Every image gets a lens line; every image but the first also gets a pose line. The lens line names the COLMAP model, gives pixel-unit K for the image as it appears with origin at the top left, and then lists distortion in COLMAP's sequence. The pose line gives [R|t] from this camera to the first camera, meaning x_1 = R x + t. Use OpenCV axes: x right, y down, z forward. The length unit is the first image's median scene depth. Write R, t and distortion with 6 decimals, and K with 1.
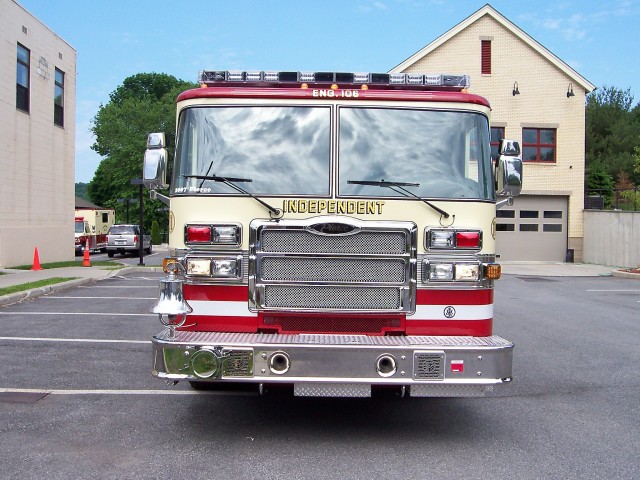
lens RADIAL K [[719.6, 0, 292.3], [0, 719.6, 242.8], [0, 0, 1]] dist [-0.138549, 0.064974]
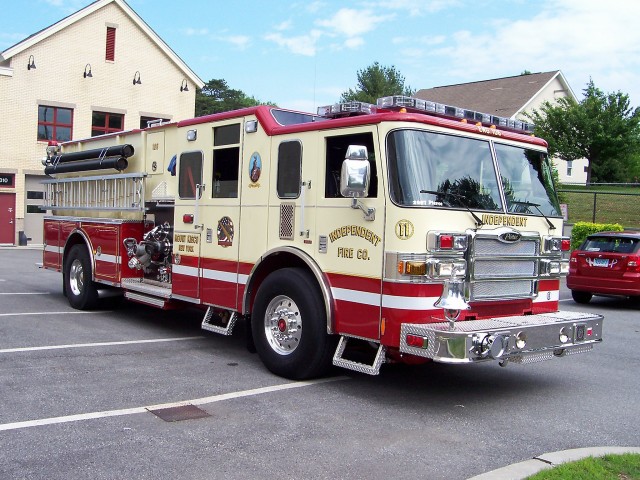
lens RADIAL K [[719.6, 0, 292.3], [0, 719.6, 242.8], [0, 0, 1]] dist [-0.138549, 0.064974]
pose [[0.775586, -0.003928, 0.631230, -0.948924], [-0.015387, 0.999566, 0.025126, -0.031600], [-0.631054, -0.029200, 0.775189, 0.211062]]
